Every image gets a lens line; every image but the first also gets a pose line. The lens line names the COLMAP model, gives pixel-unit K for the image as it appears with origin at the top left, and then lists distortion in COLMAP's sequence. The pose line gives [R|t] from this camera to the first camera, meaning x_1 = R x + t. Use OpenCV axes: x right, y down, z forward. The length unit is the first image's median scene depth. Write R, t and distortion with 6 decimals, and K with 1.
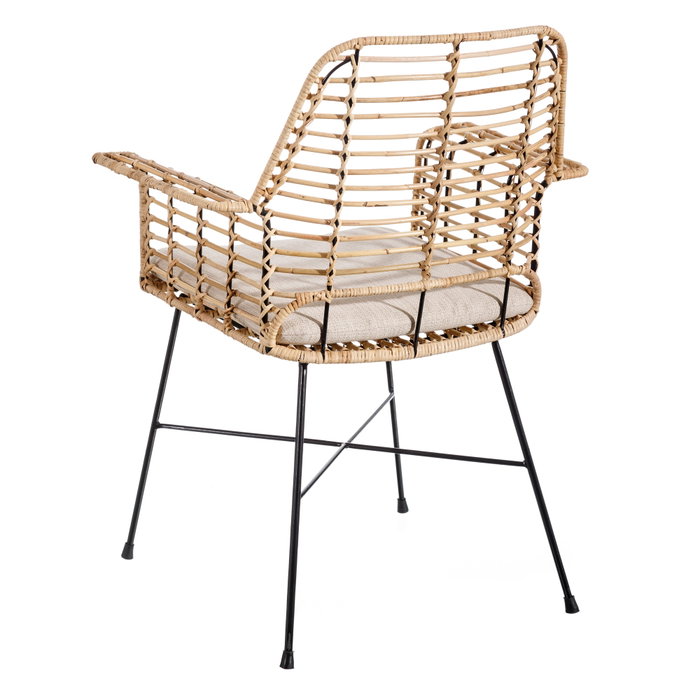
lens RADIAL K [[2450.7, 0, 350.5], [0, 2450.7, 350.0], [0, 0, 1]] dist [0.016567, 0.000000]
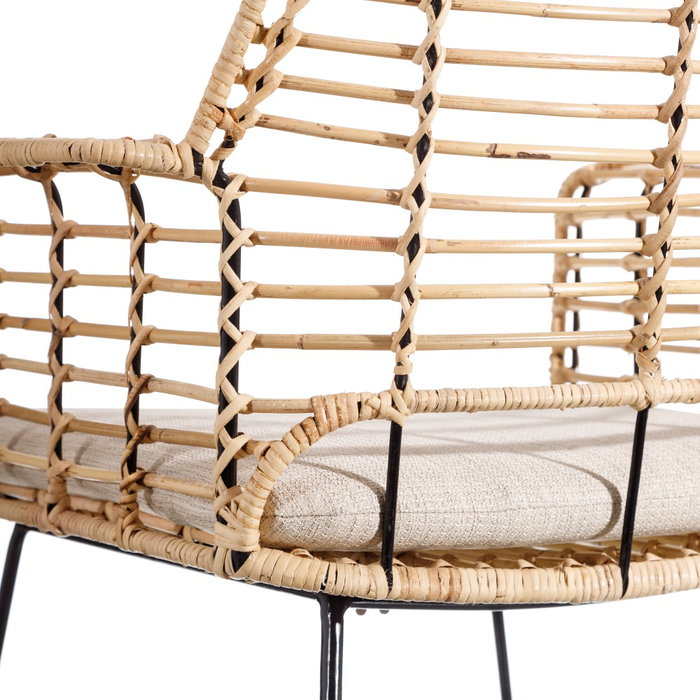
lens RADIAL K [[2450.7, 0, 348.1], [0, 2450.7, 349.7], [0, 0, 1]] dist [0.016567, 0.000000]
pose [[0.999198, -0.023907, 0.032111, -0.028420], [0.032112, 0.957611, -0.286268, 0.075573], [-0.023906, 0.287070, 0.957611, 0.641267]]
